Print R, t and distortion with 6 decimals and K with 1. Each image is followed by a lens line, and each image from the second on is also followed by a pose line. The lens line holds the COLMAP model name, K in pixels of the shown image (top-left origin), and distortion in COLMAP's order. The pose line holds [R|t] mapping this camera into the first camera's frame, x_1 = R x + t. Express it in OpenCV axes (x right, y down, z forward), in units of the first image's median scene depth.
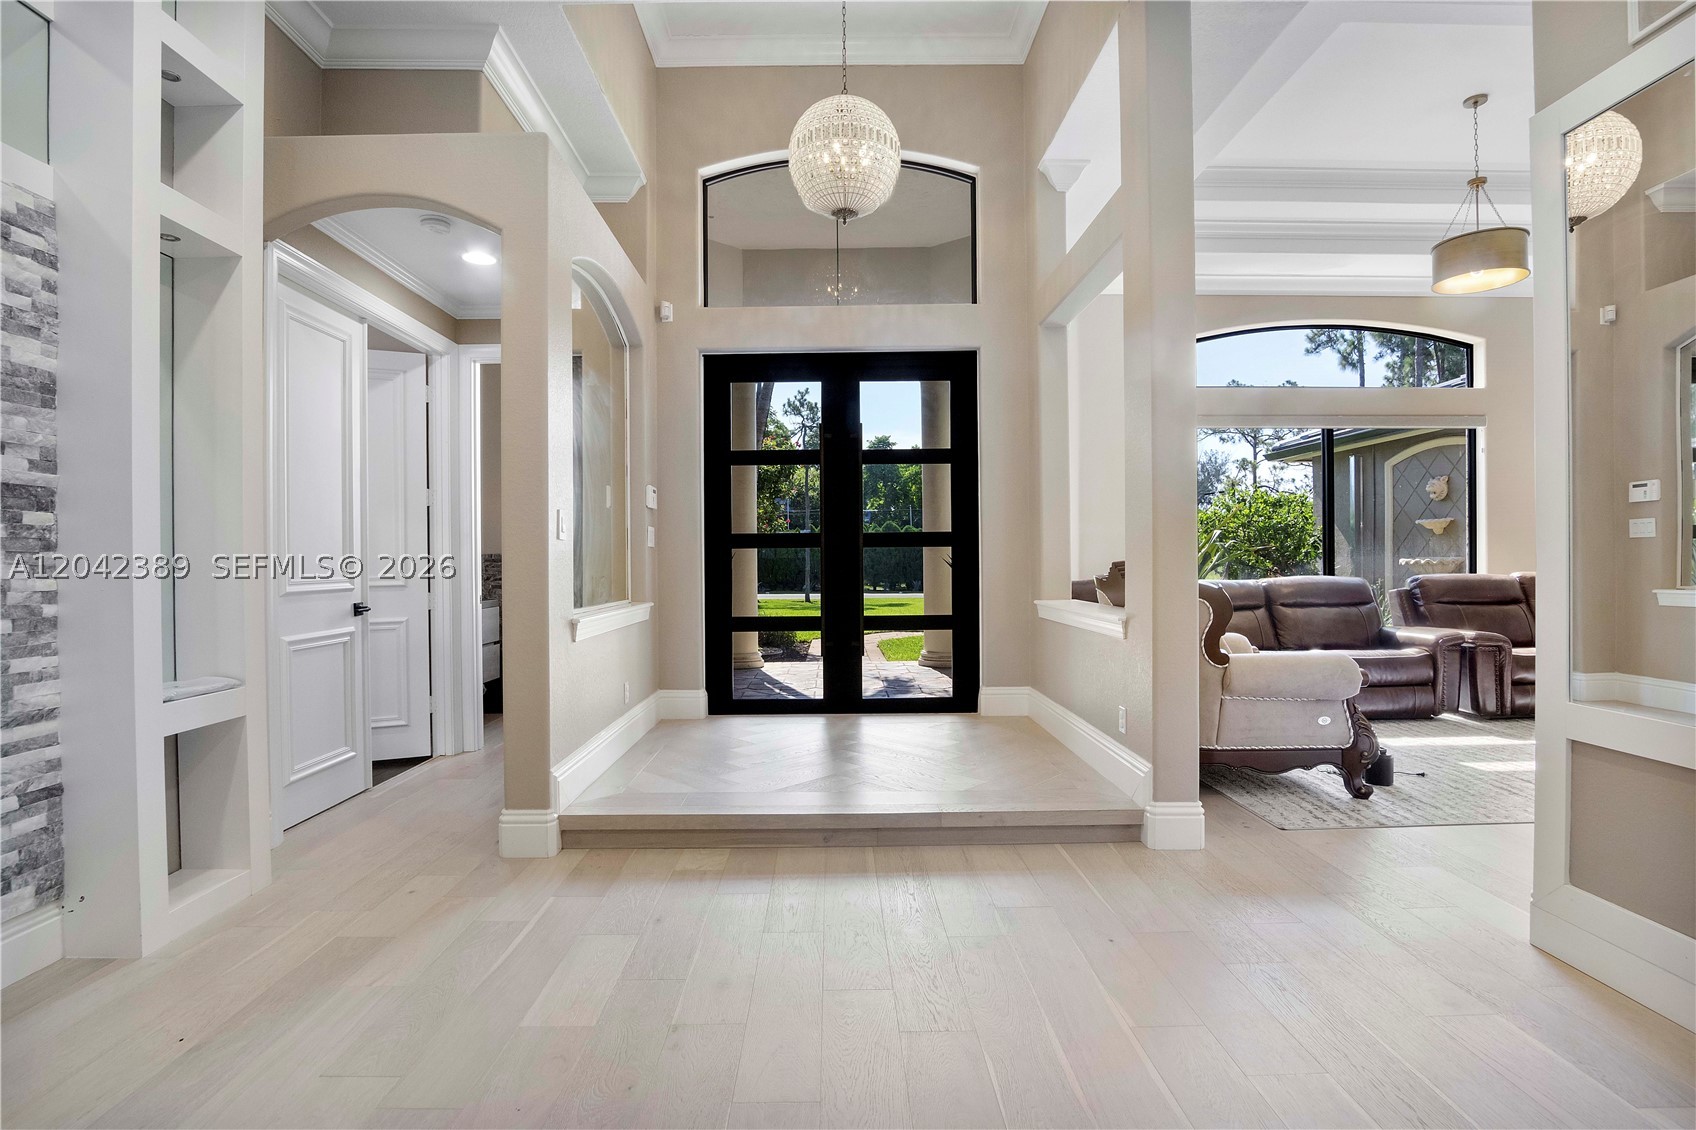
lens RADIAL K [[797.7, 0, 844.8], [0, 797.7, 560.3], [0, 0, 1]] dist [-0.034960, 0.008266]
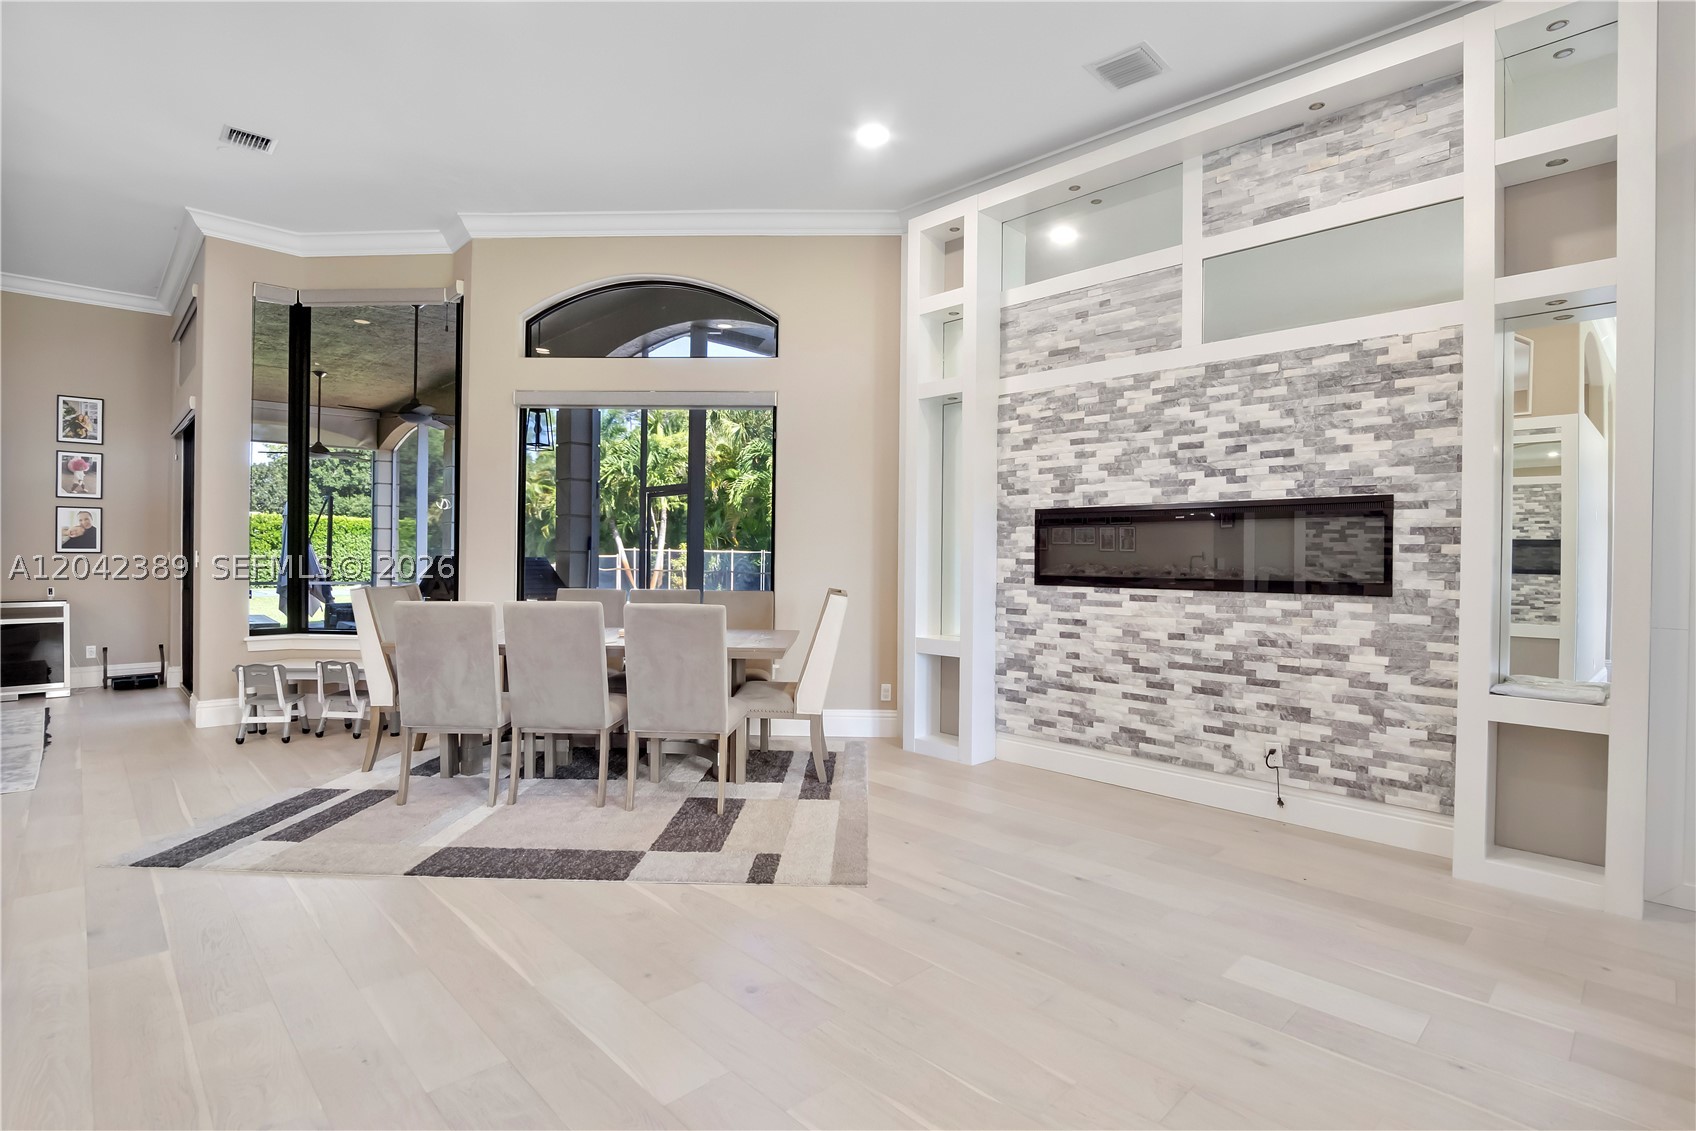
lens RADIAL K [[797.7, 0, 850.6], [0, 797.7, 562.7], [0, 0, 1]] dist [-0.034960, 0.008266]
pose [[-0.720842, 0.005778, -0.693075, 0.798569], [-0.009690, 0.999784, 0.018413, -0.044975], [0.693031, 0.019989, -0.720630, 1.286207]]
